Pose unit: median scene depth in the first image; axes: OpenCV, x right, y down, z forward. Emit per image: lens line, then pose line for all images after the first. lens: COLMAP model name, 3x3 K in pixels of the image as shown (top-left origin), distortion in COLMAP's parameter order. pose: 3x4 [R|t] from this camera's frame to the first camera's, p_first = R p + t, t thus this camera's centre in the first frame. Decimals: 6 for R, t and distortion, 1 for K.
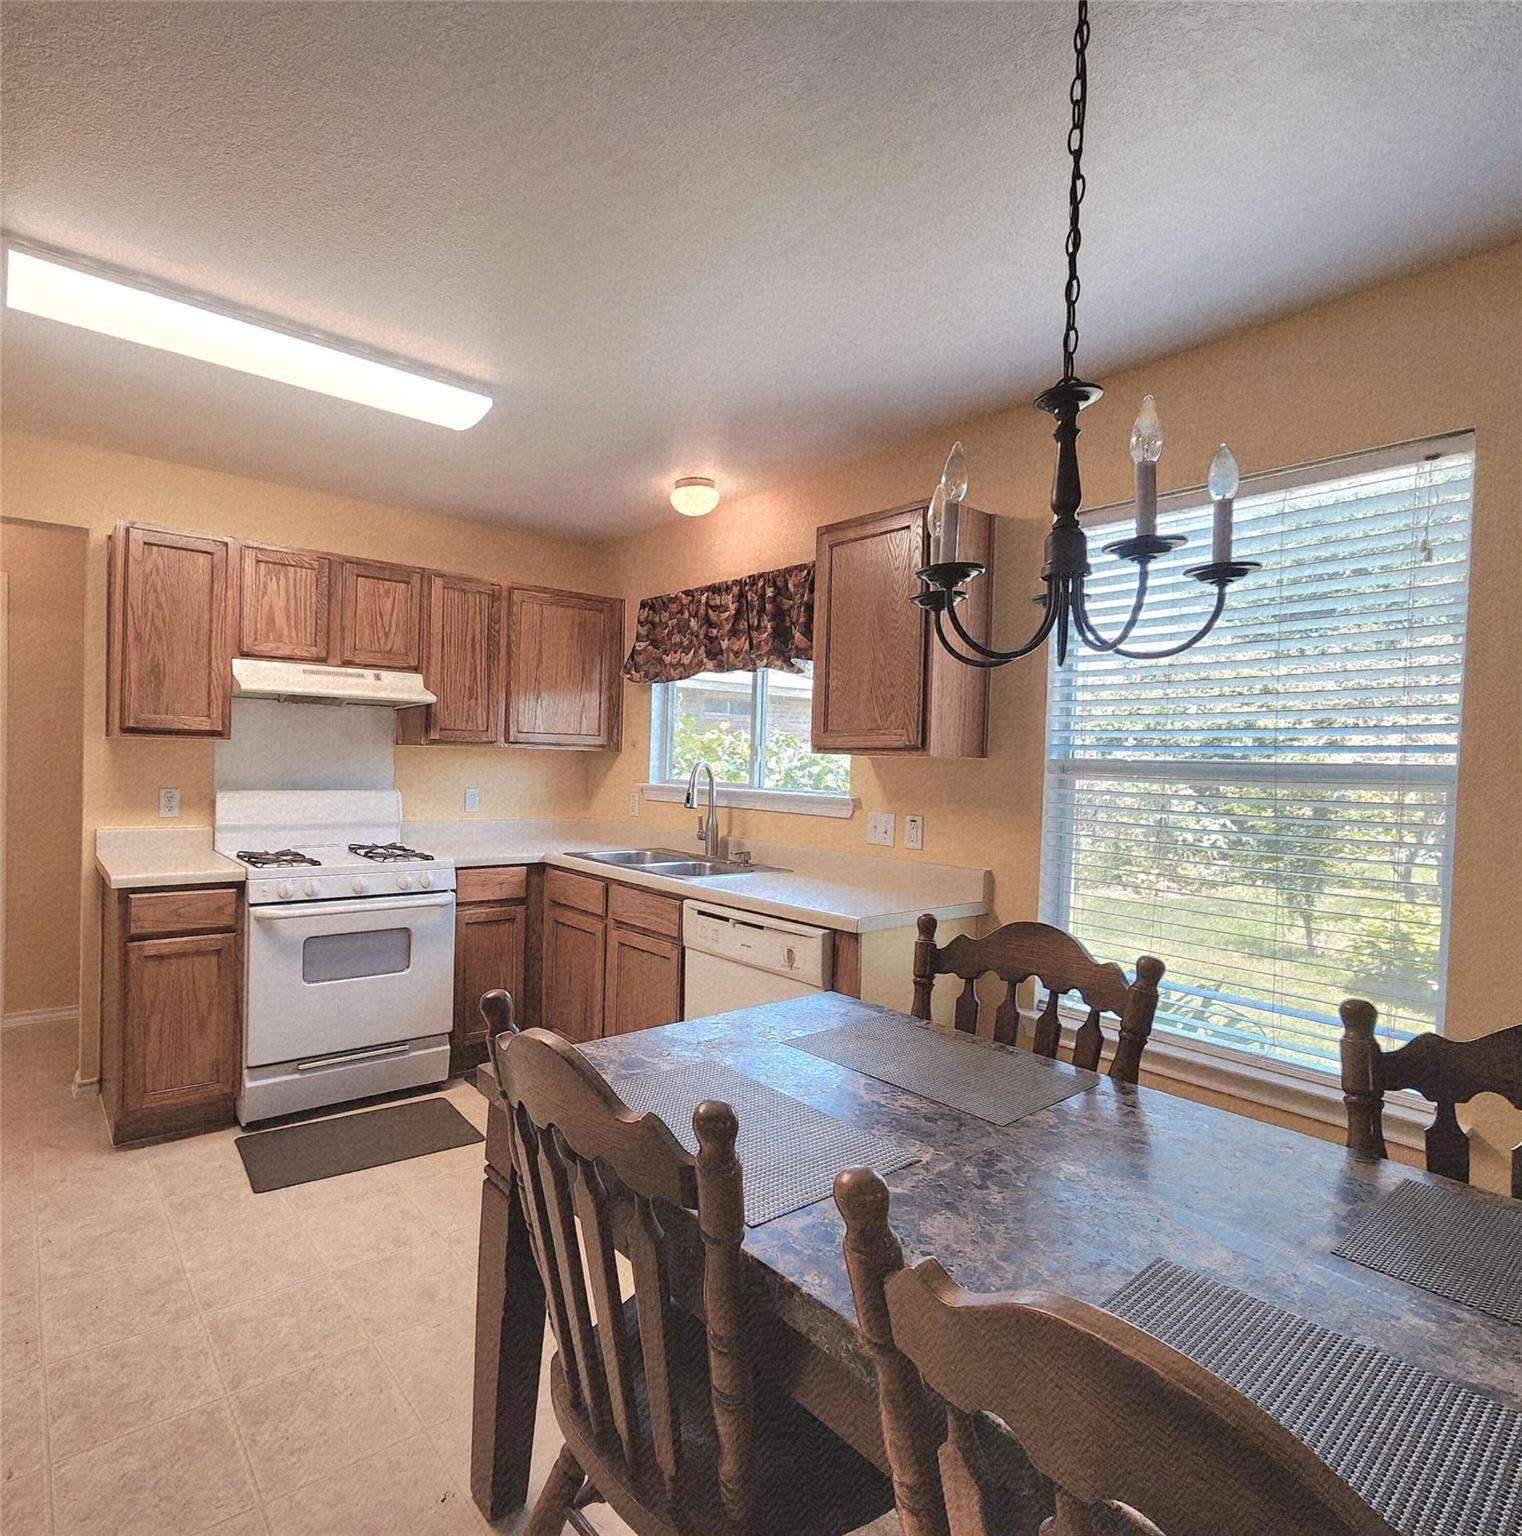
lens RADIAL K [[866.4, 0, 761.0], [0, 866.4, 768.0], [0, 0, 1]] dist [0.000113, 0.001257]
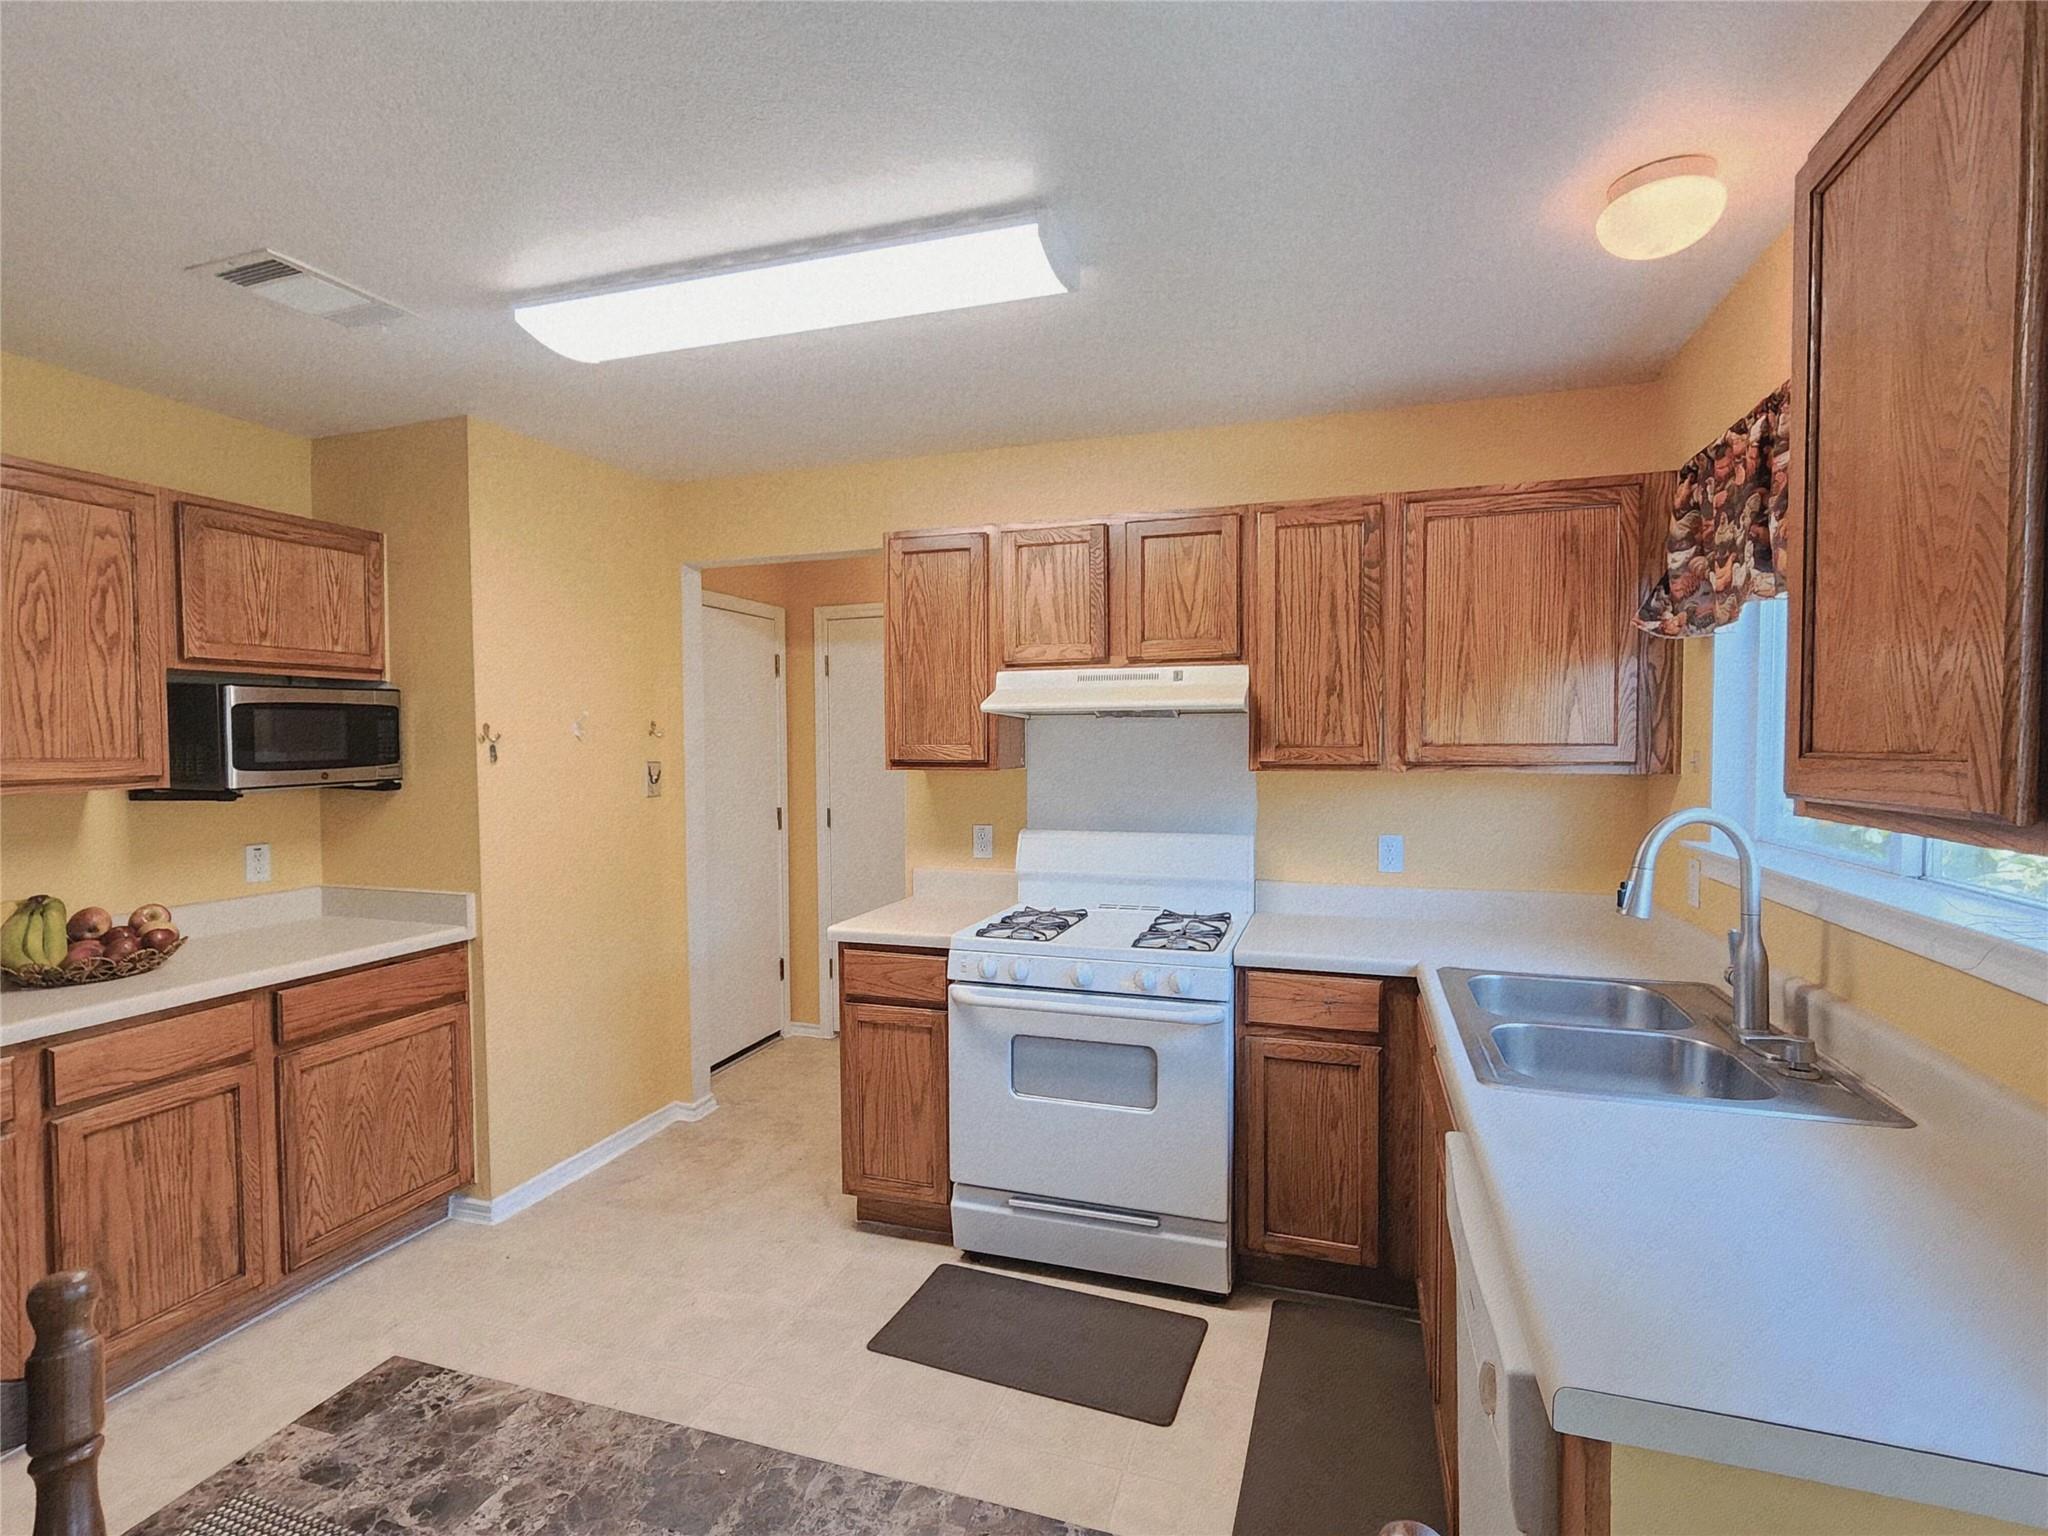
lens RADIAL K [[1057.7, 0, 955.4], [0, 1057.7, 763.9], [0, 0, 1]] dist [-0.001430, 0.000075]
pose [[0.483984, -0.004542, -0.875065, 0.232094], [0.006497, 0.999978, -0.001597, -0.035207], [0.875053, -0.004912, 0.484003, 0.450864]]
